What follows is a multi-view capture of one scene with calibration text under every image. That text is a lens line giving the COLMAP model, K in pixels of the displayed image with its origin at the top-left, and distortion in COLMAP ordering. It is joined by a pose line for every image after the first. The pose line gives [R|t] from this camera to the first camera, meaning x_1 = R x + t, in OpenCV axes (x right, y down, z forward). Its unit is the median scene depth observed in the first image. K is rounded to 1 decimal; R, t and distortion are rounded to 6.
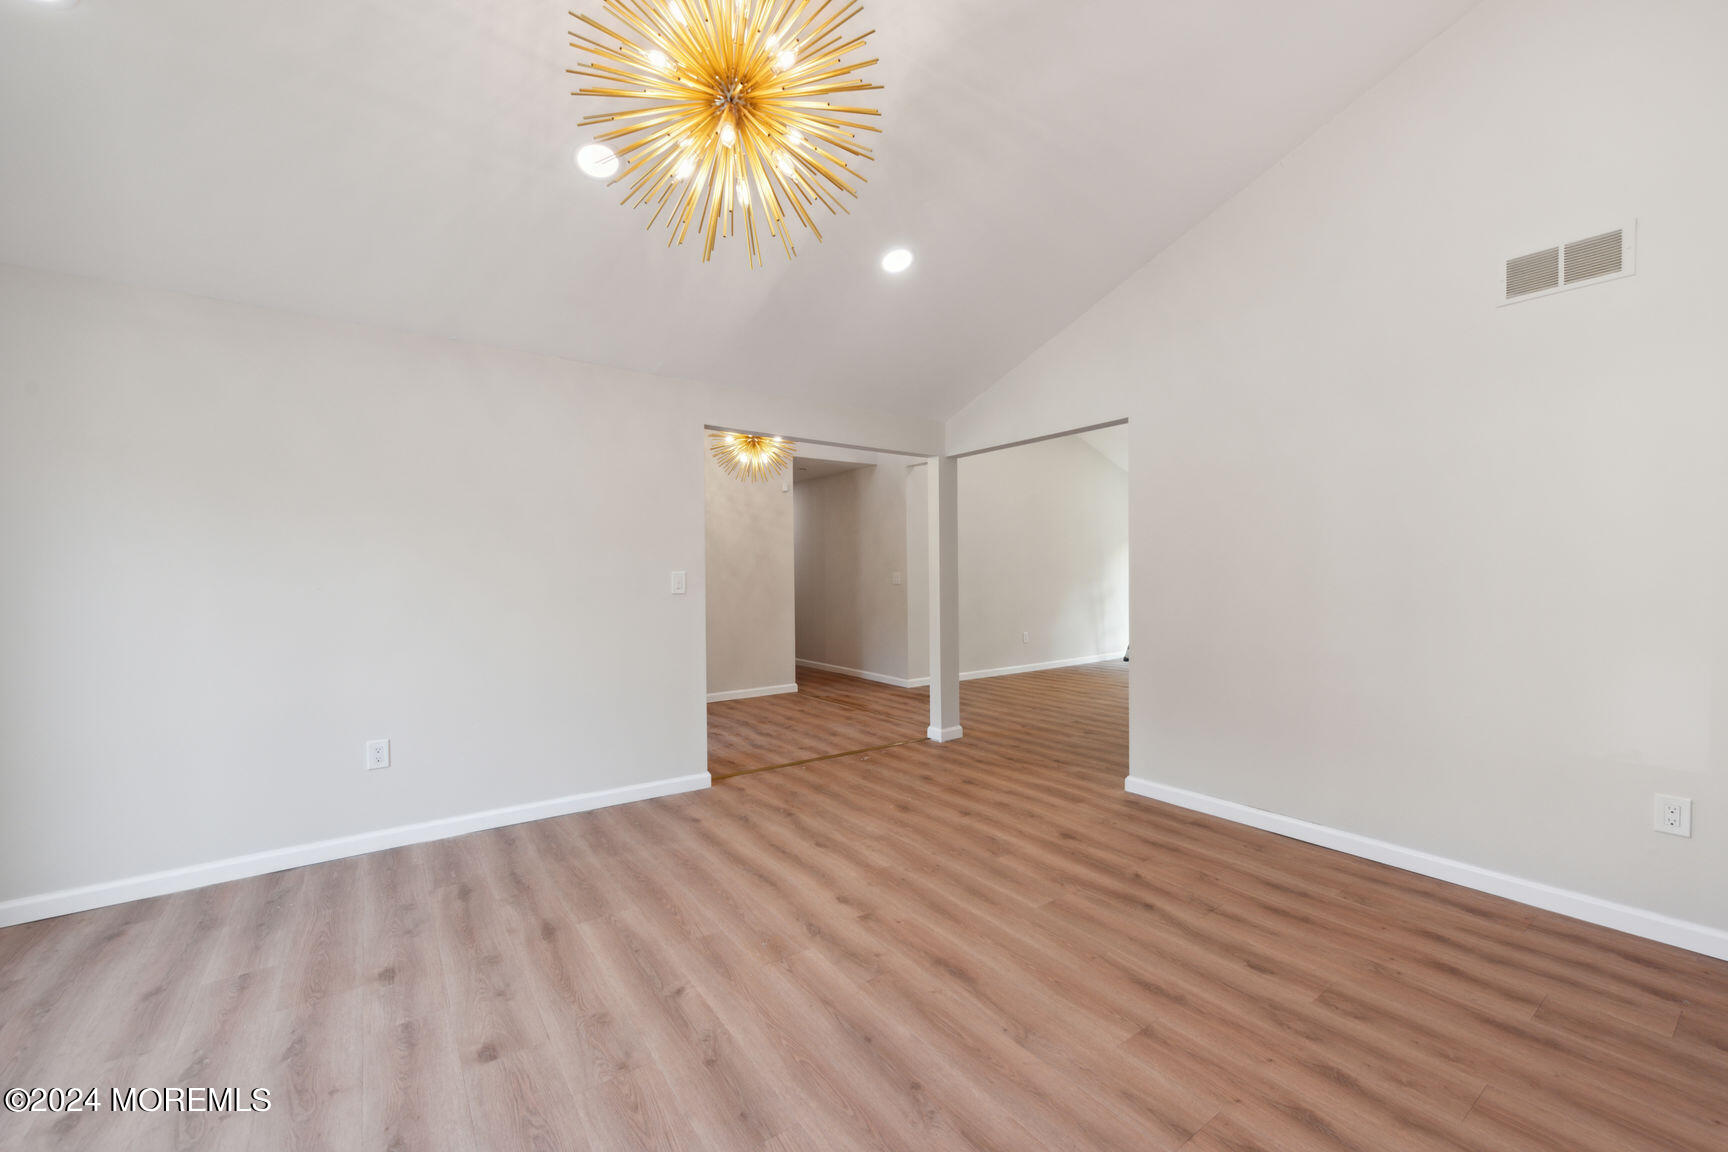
lens RADIAL K [[740.6, 0, 865.8], [0, 740.6, 577.4], [0, 0, 1]] dist [-0.009554, -0.001485]
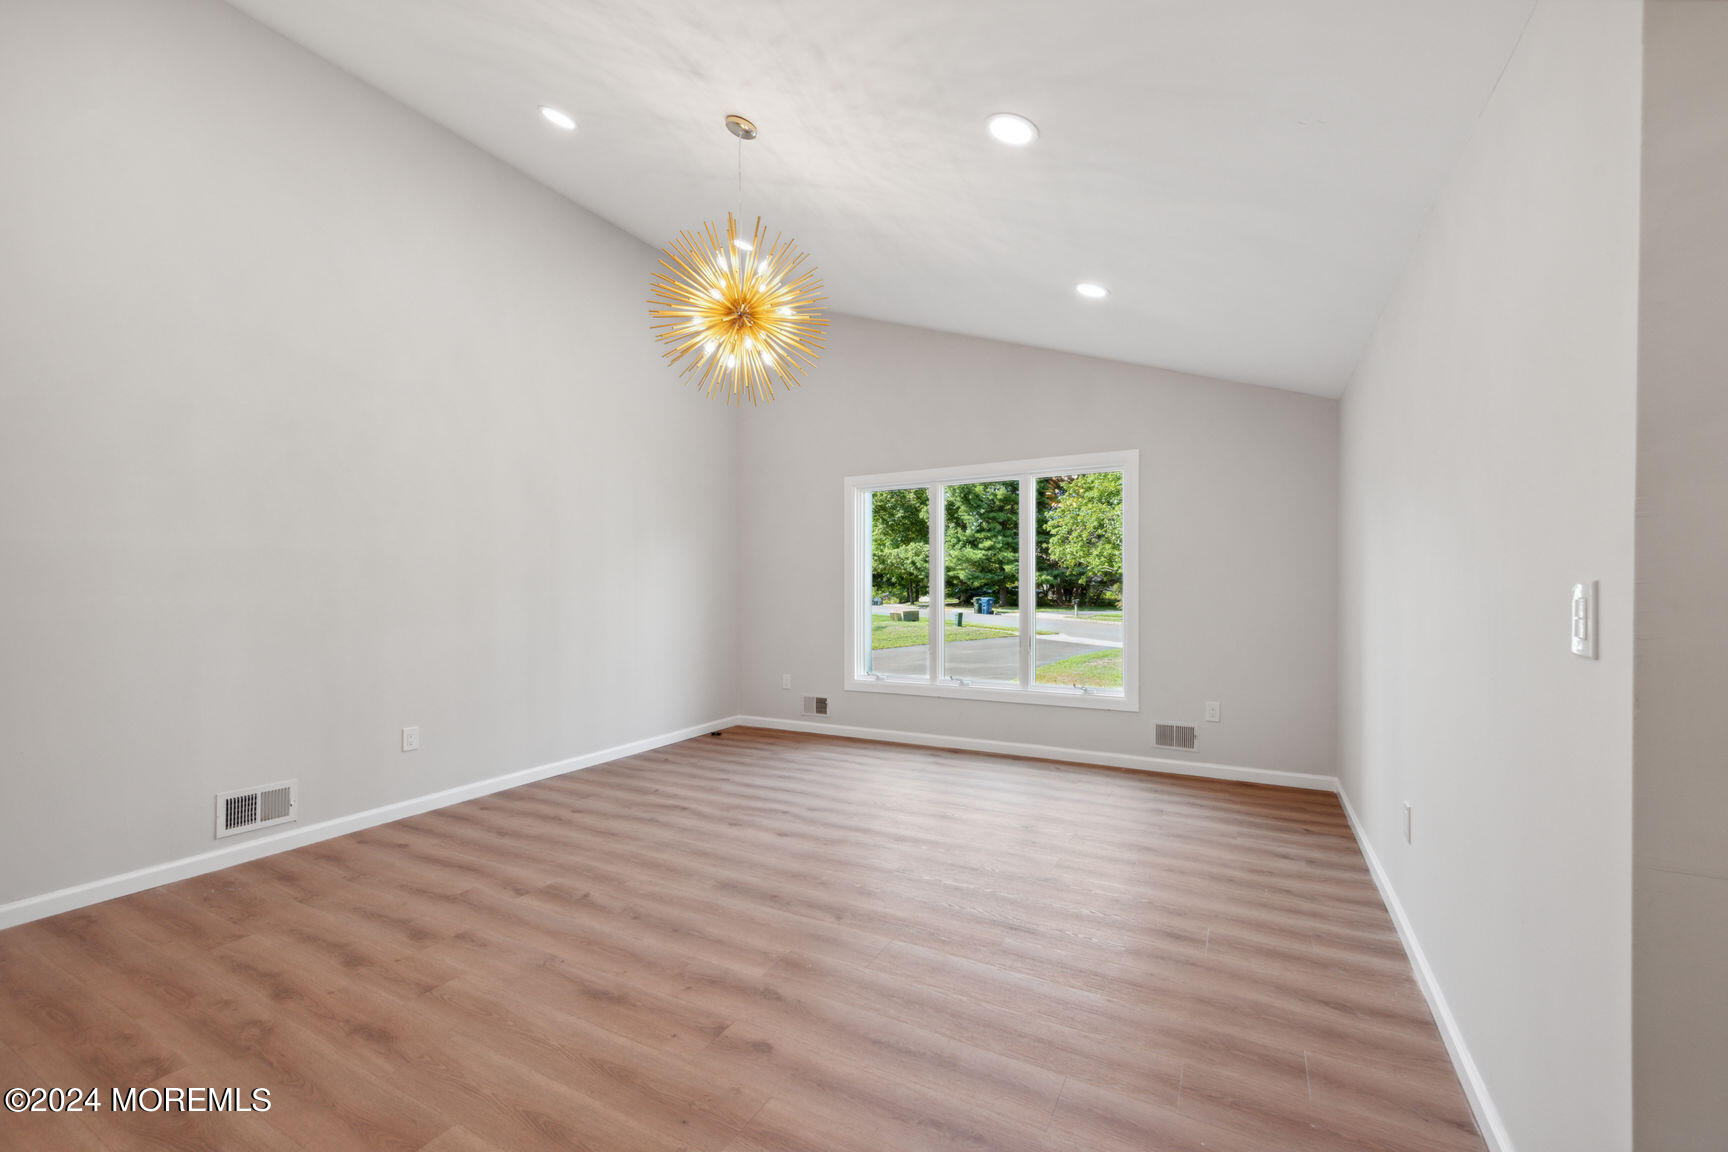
lens RADIAL K [[706.5, 0, 868.1], [0, 706.5, 575.6], [0, 0, 1]] dist [0.005768, -0.000030]
pose [[-0.906457, 0.007529, -0.422230, 0.203625], [0.006749, 0.999972, 0.003341, -0.024358], [0.422244, 0.000179, -0.906482, 2.103429]]
